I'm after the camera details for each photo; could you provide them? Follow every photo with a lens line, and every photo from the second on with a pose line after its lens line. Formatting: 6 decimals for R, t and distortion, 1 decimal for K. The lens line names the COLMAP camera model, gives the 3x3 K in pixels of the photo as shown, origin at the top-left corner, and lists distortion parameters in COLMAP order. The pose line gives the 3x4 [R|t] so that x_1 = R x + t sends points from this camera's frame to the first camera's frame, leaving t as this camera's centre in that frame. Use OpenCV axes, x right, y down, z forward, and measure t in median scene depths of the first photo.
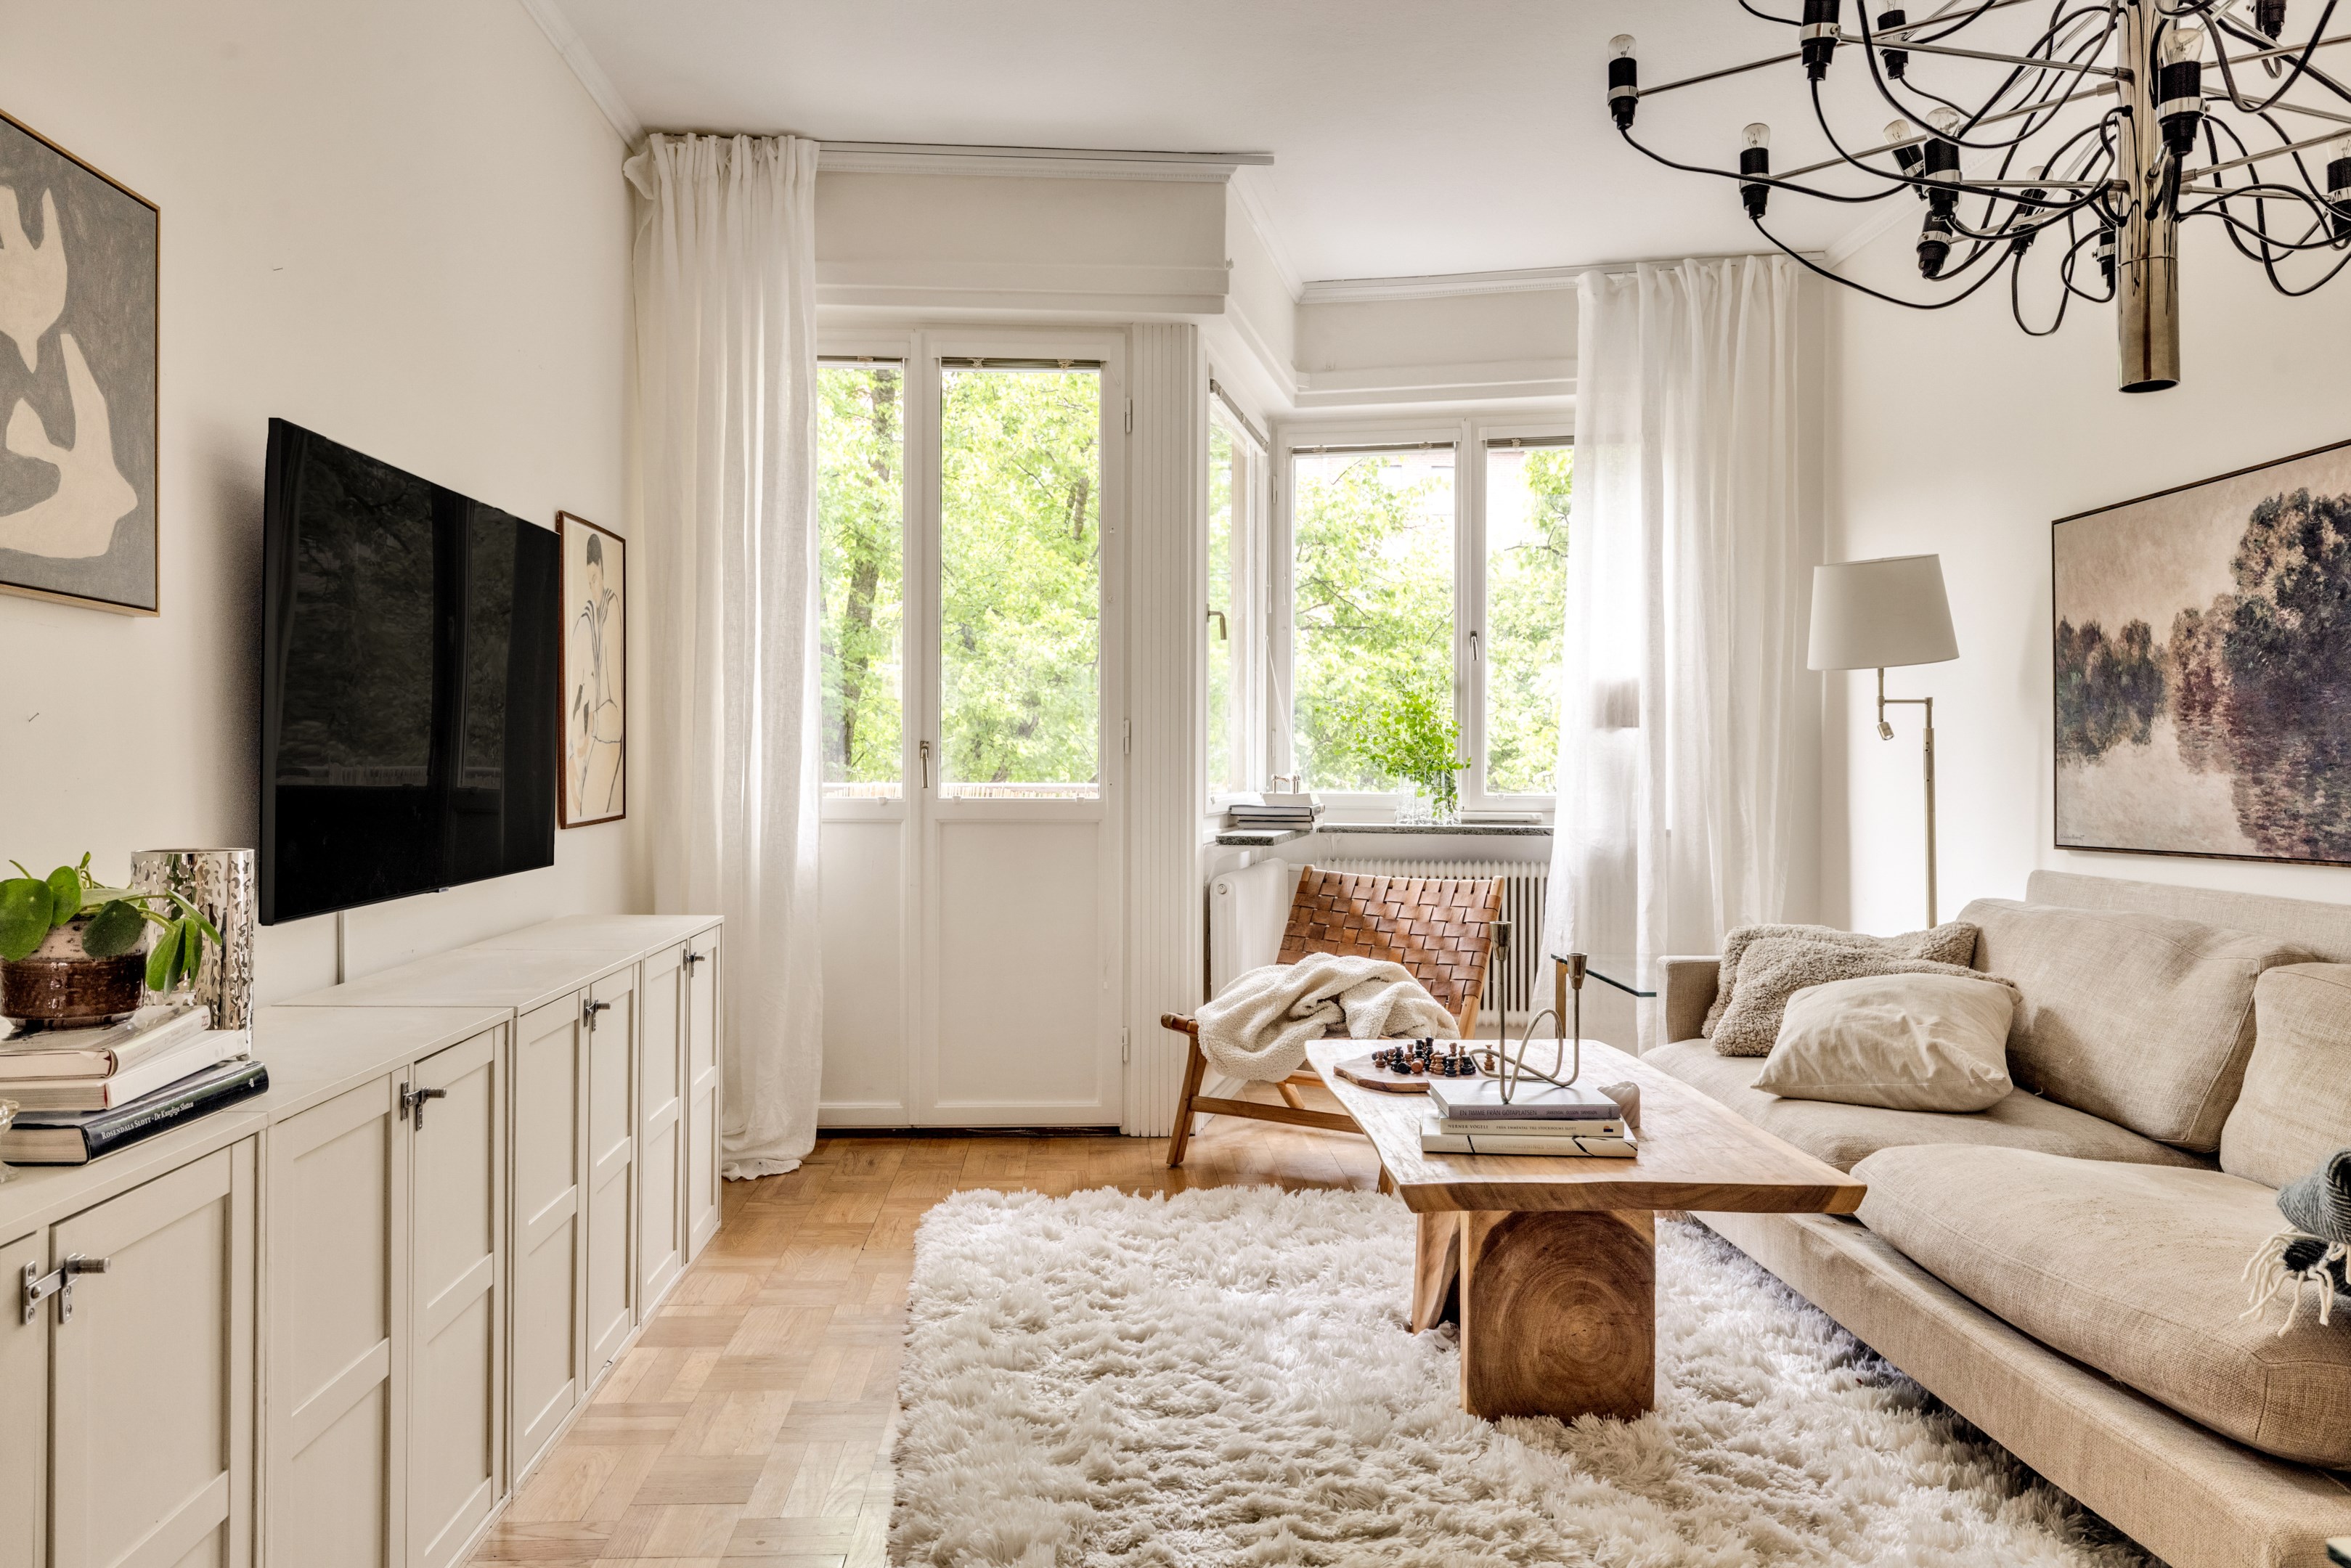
lens RADIAL K [[1665.7, 0, 1163.9], [0, 1665.7, 773.2], [0, 0, 1]] dist [0.002121, 0.001150]
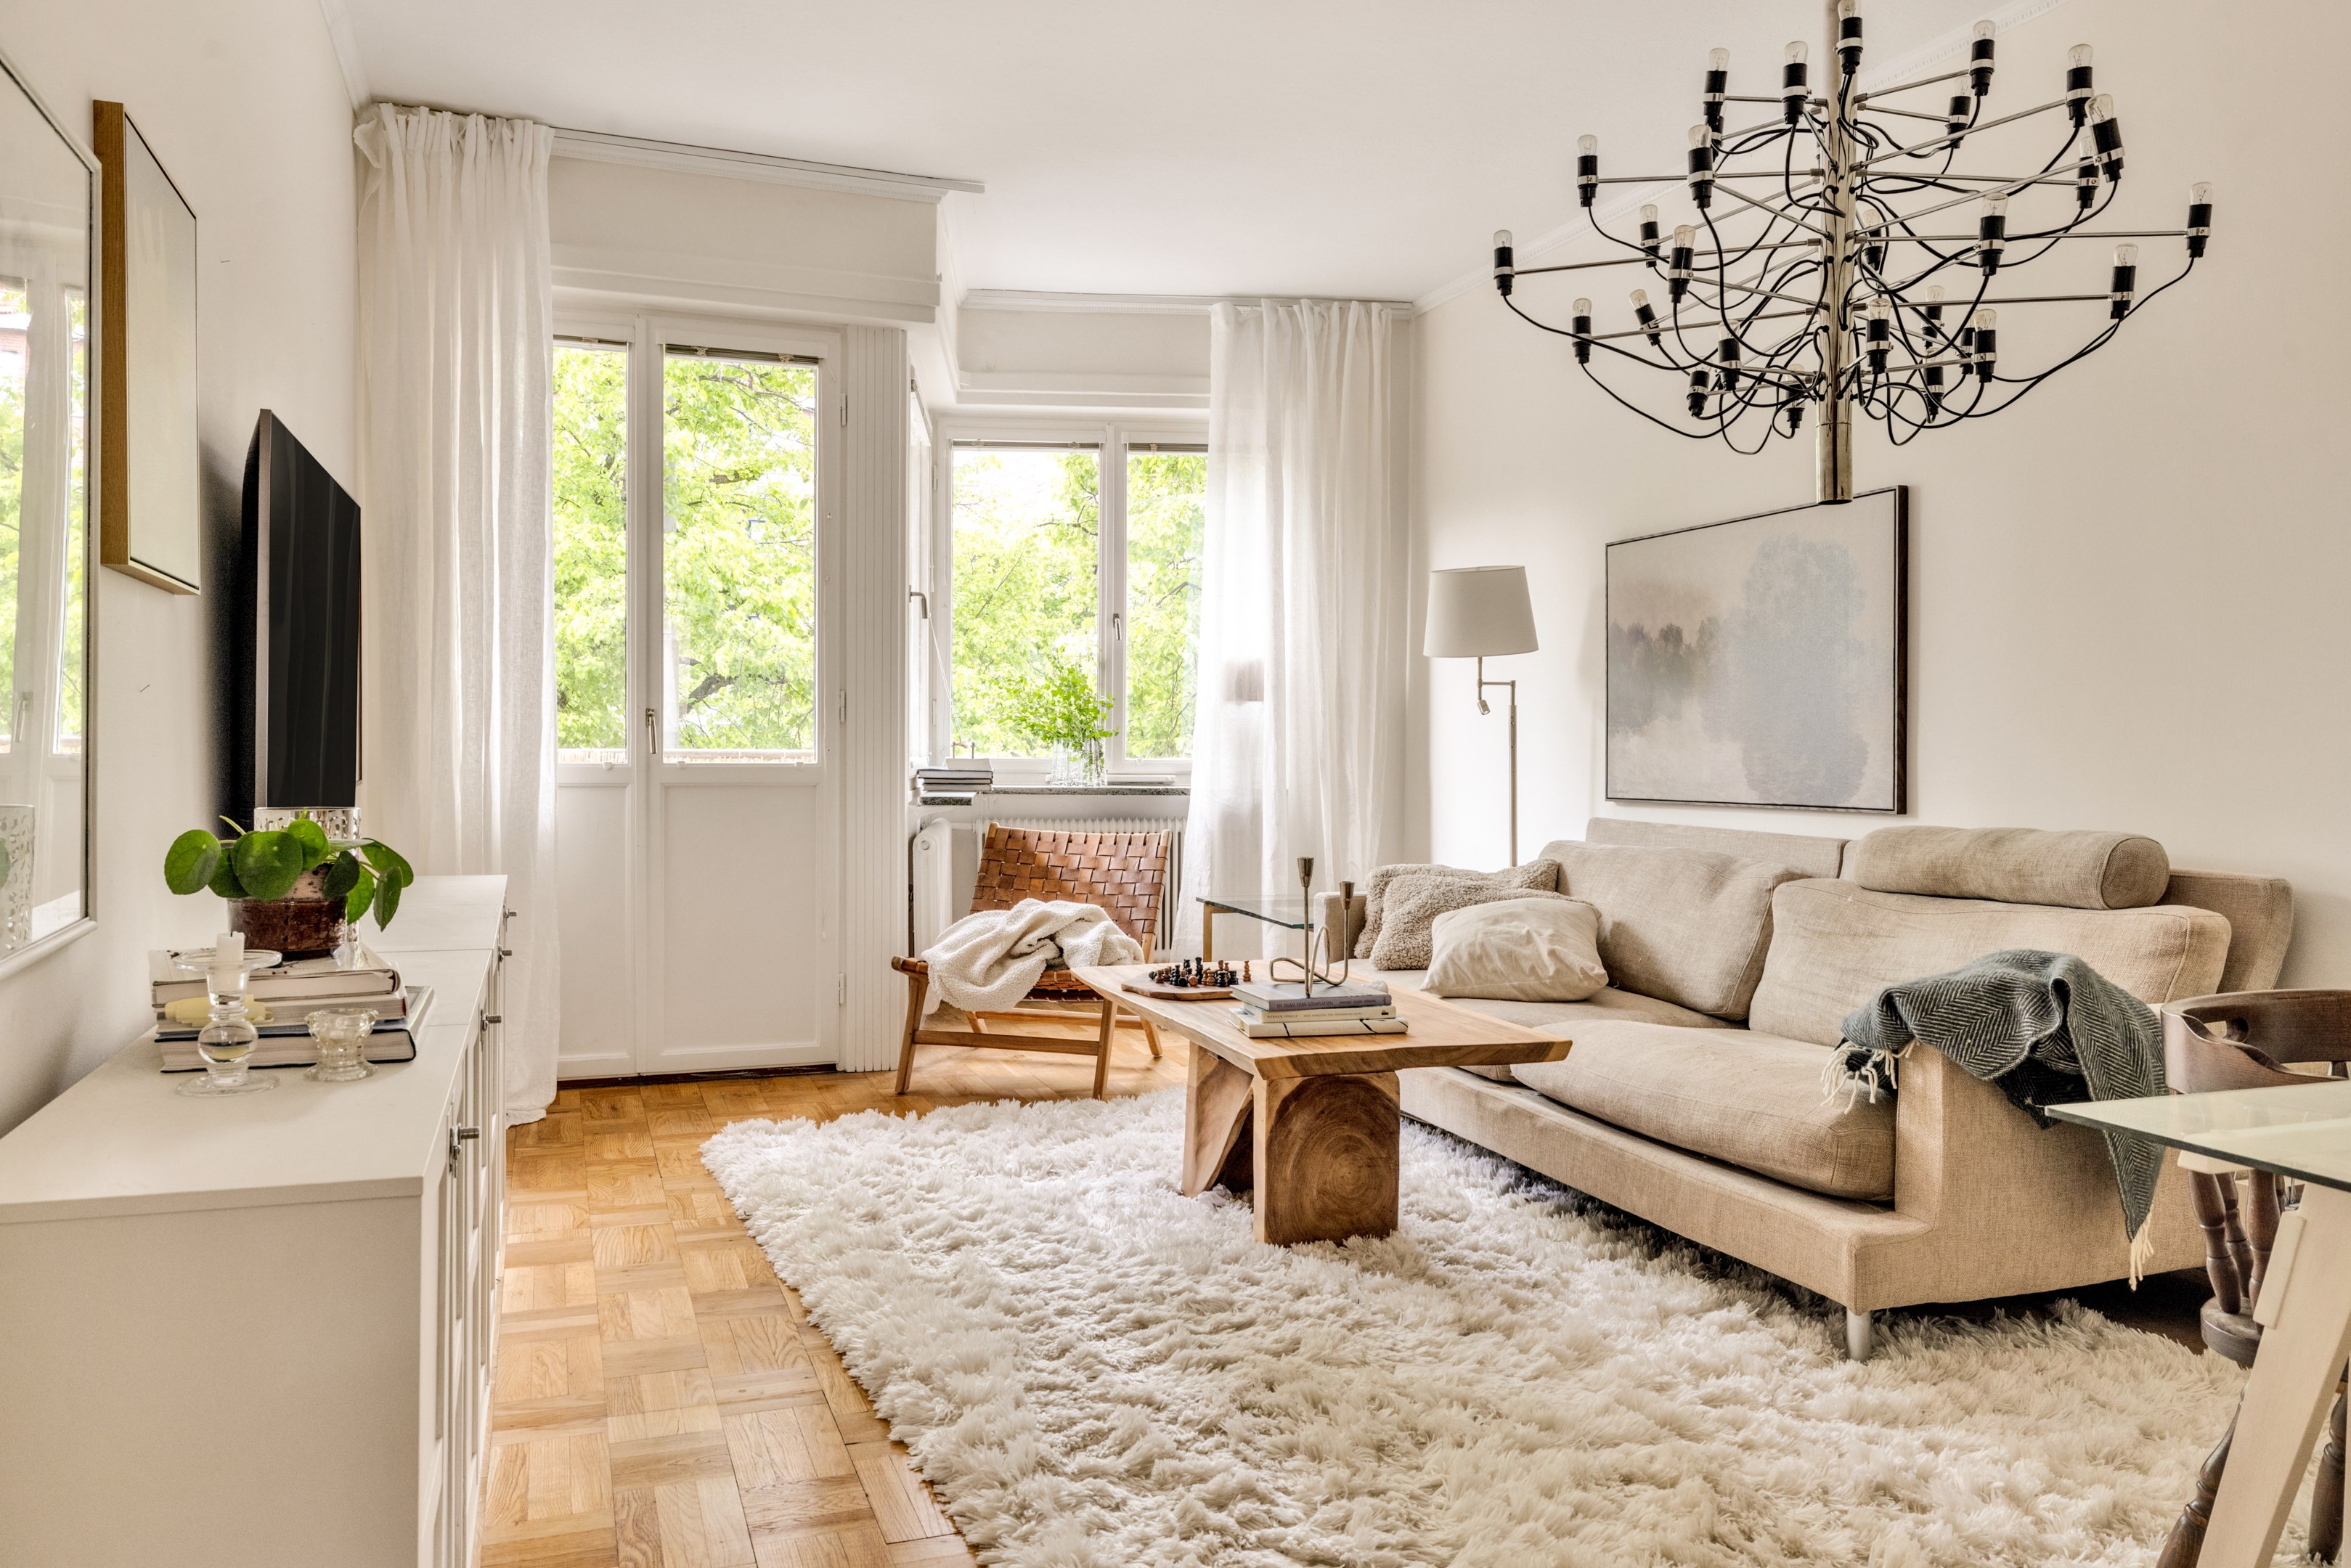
lens RADIAL K [[1665.7, 0, 1162.0], [0, 1665.7, 775.2], [0, 0, 1]] dist [0.002121, 0.001150]
pose [[0.954442, -0.004211, 0.298368, -0.170368], [-0.002260, 0.999770, 0.021338, -0.000794], [-0.298389, -0.021040, 0.954212, -0.115504]]
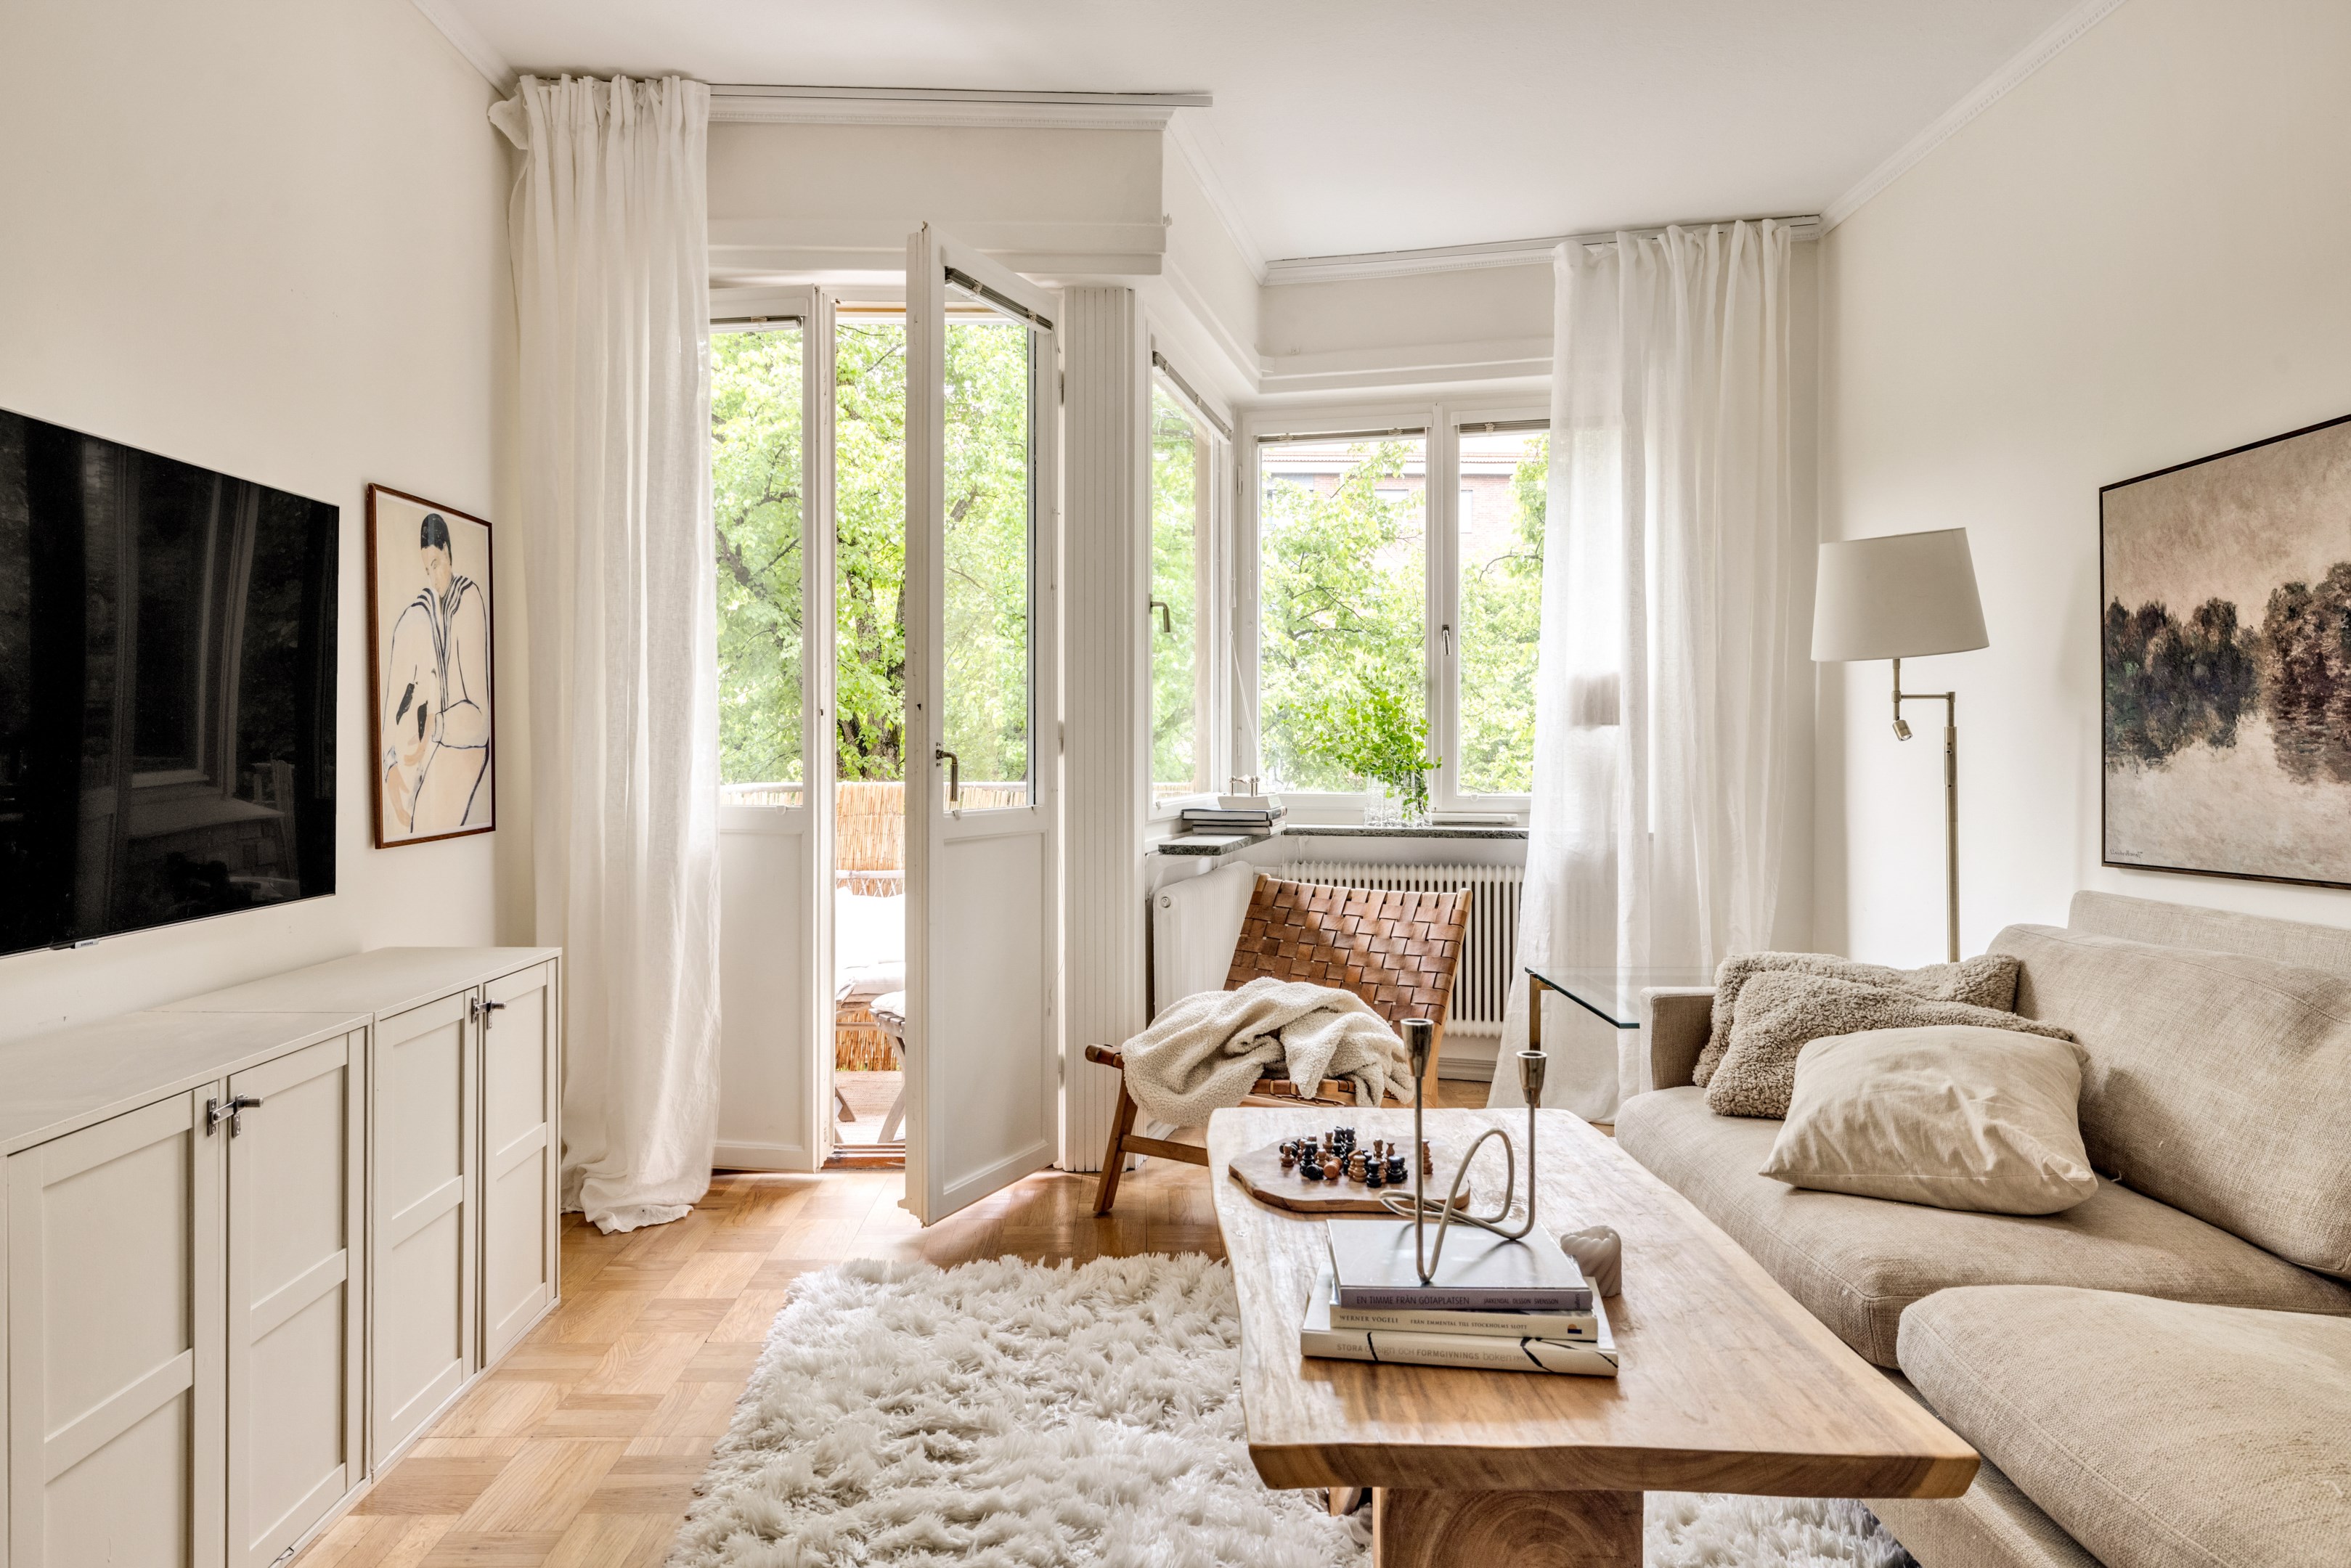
lens RADIAL K [[1436.6, 0, 1167.5], [0, 1436.6, 770.3], [0, 0, 1]] dist [0.001741, 0.001234]
pose [[0.999639, -0.002451, -0.026763, 0.067947], [0.002641, 0.999972, 0.007047, -0.010971], [0.026745, -0.007115, 0.999617, 0.238895]]
